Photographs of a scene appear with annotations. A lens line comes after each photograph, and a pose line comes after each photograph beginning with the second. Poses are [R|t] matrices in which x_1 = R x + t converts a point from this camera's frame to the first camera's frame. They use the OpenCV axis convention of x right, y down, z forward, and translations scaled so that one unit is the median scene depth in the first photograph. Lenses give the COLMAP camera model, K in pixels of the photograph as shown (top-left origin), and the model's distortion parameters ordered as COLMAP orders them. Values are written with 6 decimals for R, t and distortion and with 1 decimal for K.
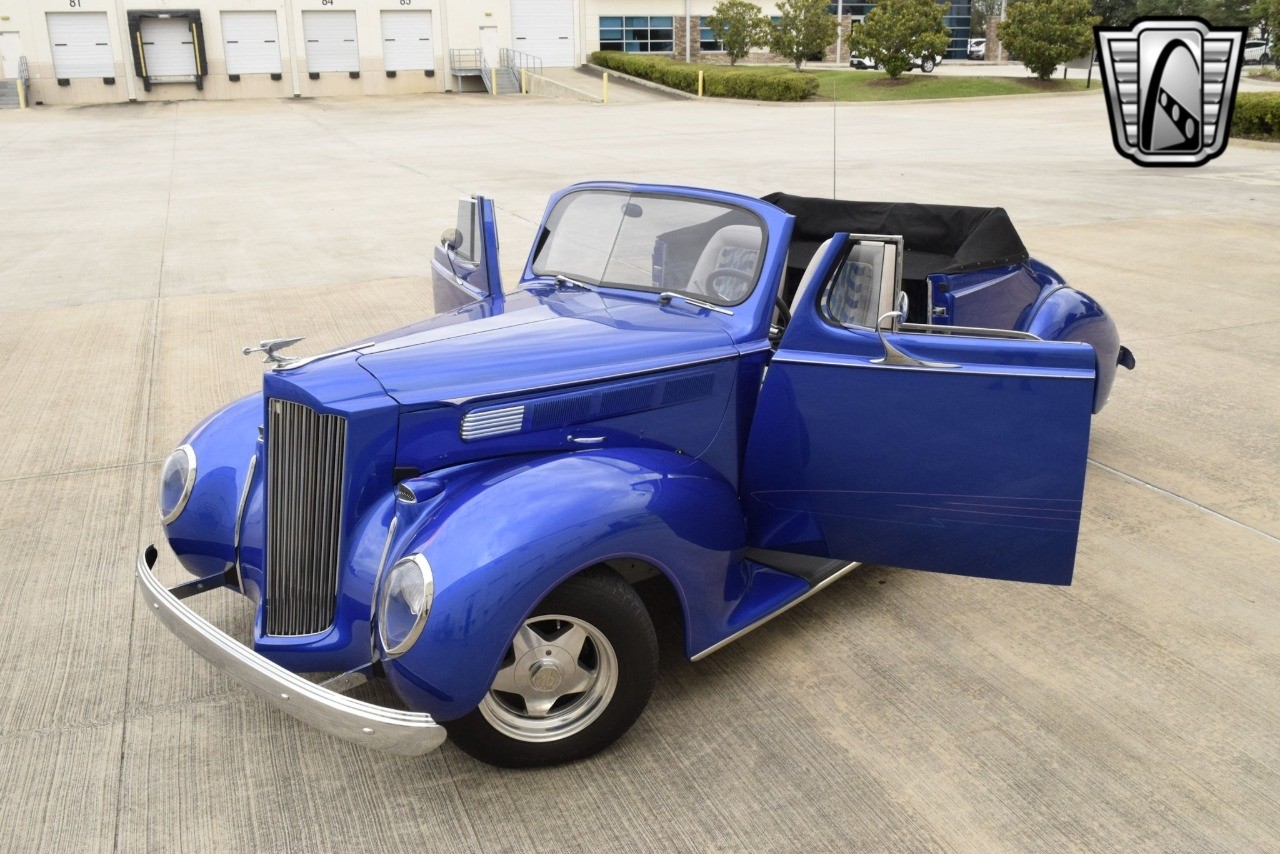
lens RADIAL K [[1125.7, 0, 643.7], [0, 1125.7, 427.2], [0, 0, 1]] dist [-0.028590, 0.004456]
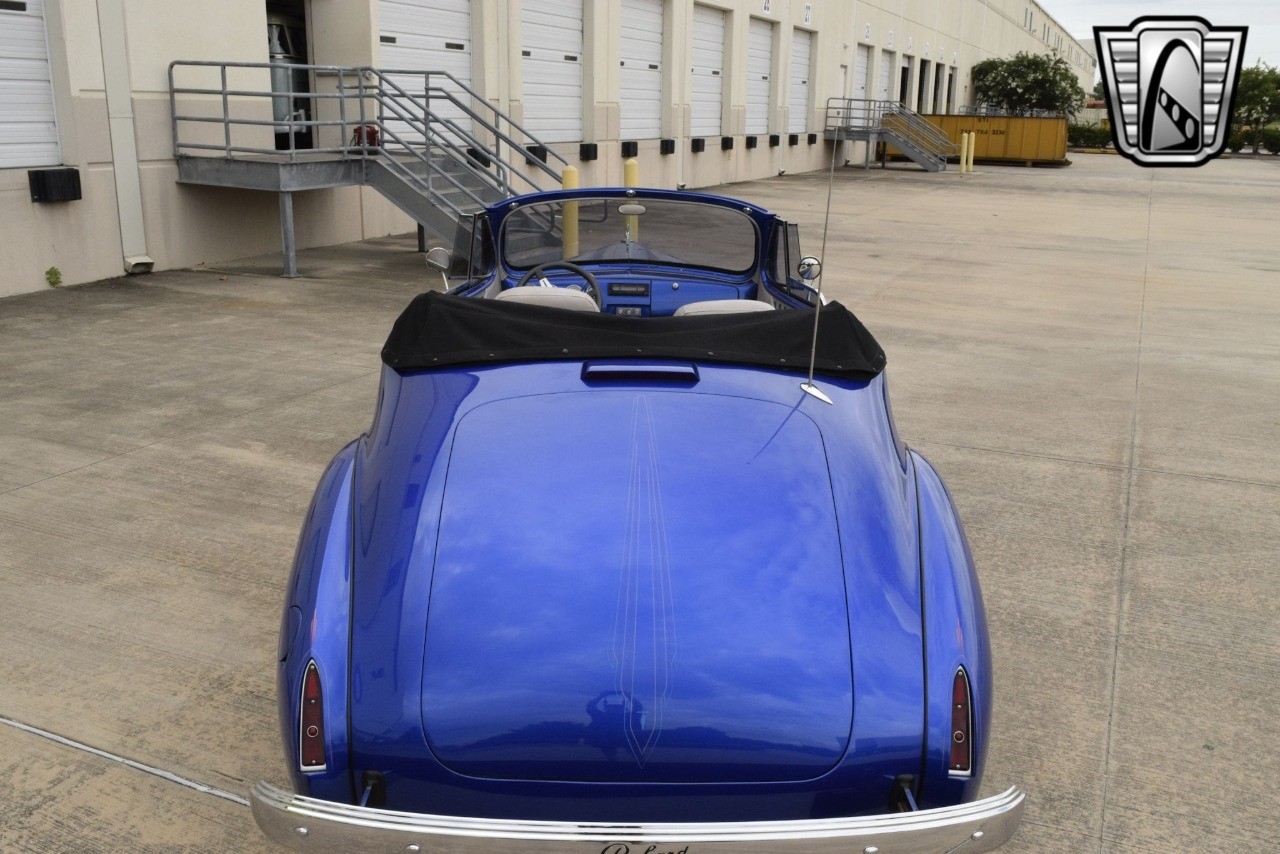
lens RADIAL K [[1125.7, 0, 643.7], [0, 1125.7, 427.2], [0, 0, 1]] dist [-0.028590, 0.004456]
pose [[-0.705730, 0.195545, -0.680960, 0.688242], [-0.226450, 0.848478, 0.478337, -0.469055], [0.671316, 0.491780, -0.554515, 1.467391]]
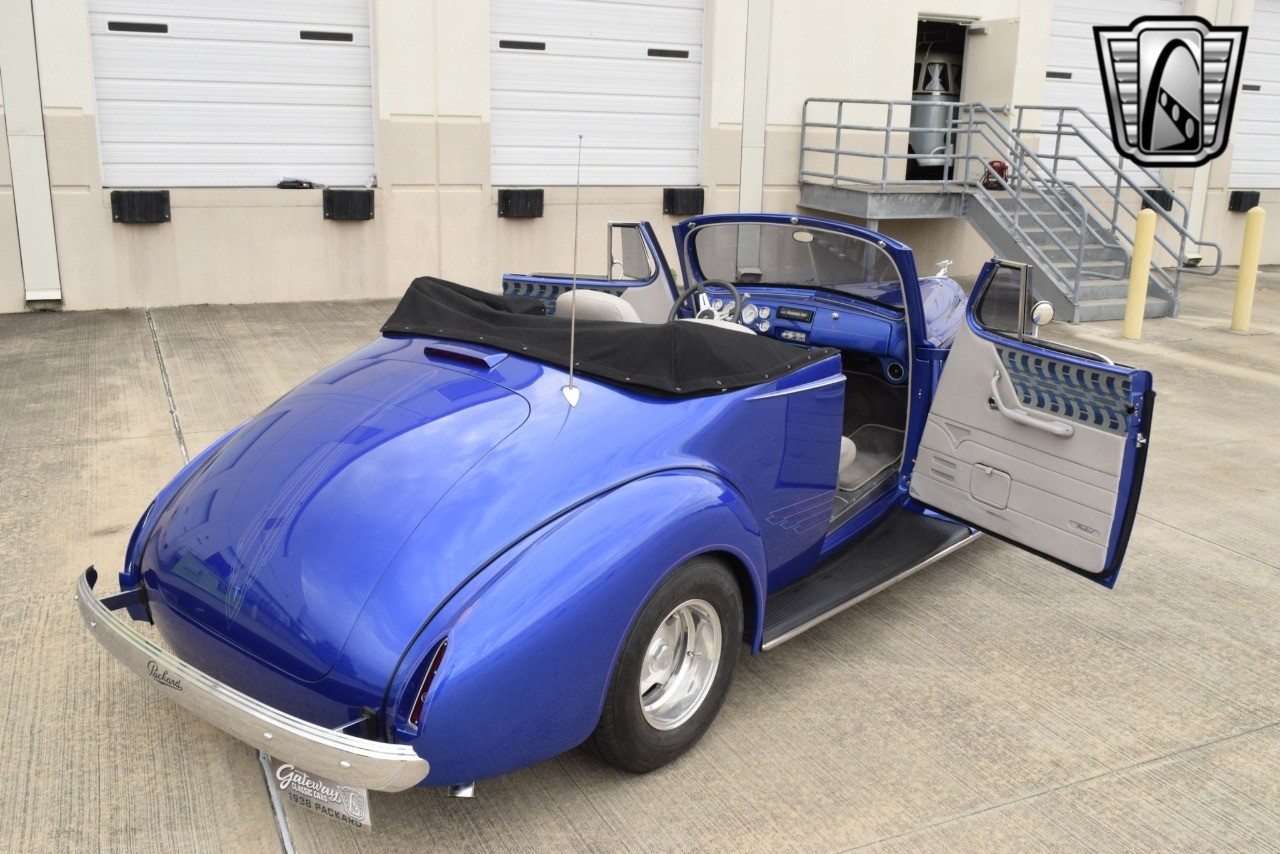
lens RADIAL K [[1134.0, 0, 643.7], [0, 1134.0, 426.5], [0, 0, 1]] dist [-0.032355, 0.009066]
pose [[-0.997699, 0.007566, -0.067372, 0.202087], [-0.030288, 0.839324, 0.542787, -0.560837], [0.060653, 0.543579, -0.837164, 1.752609]]
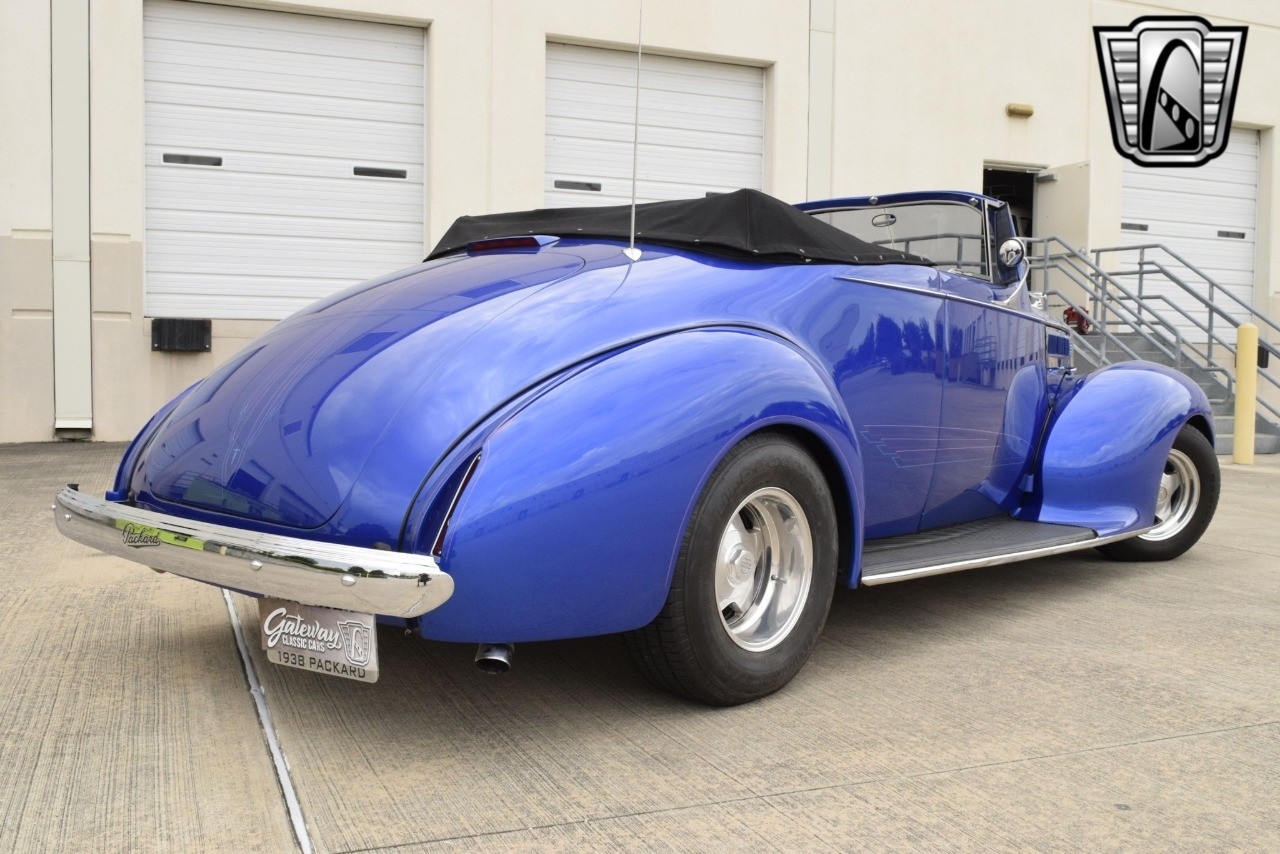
lens RADIAL K [[1192.1, 0, 643.3], [0, 1192.1, 425.1], [0, 0, 1]] dist [-0.030806, 0.007681]
pose [[-0.999791, 0.002271, -0.020337, 0.206421], [-0.005163, 0.933665, 0.358111, -0.349132], [0.019801, 0.358141, -0.933458, 1.782501]]
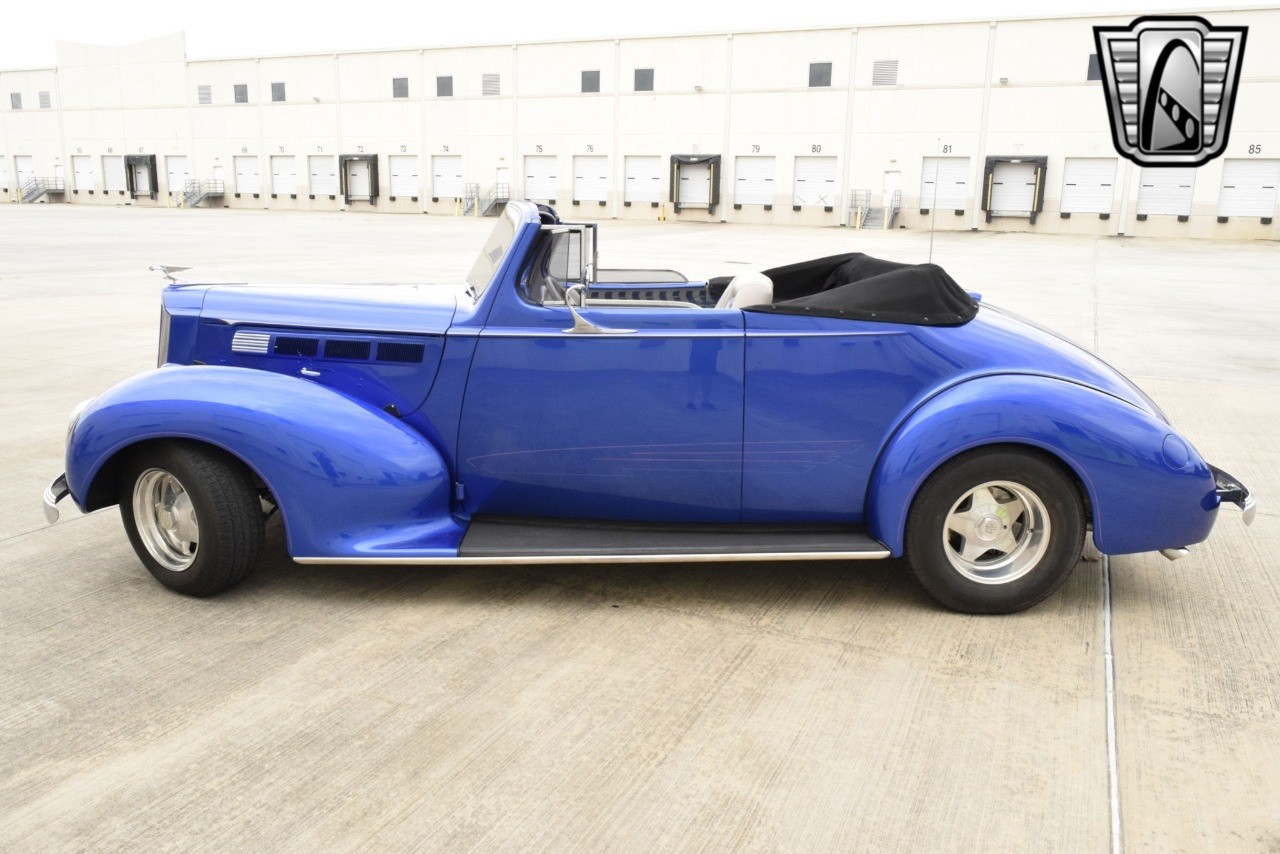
lens RADIAL K [[992.2, 0, 641.8], [0, 992.2, 425.8], [0, 0, 1]] dist [-0.014633, 0.000254]
pose [[0.702746, 0.185107, -0.686938, 0.691724], [-0.252136, 0.967688, 0.002822, -0.020171], [0.665264, 0.171218, 0.726710, 0.309889]]
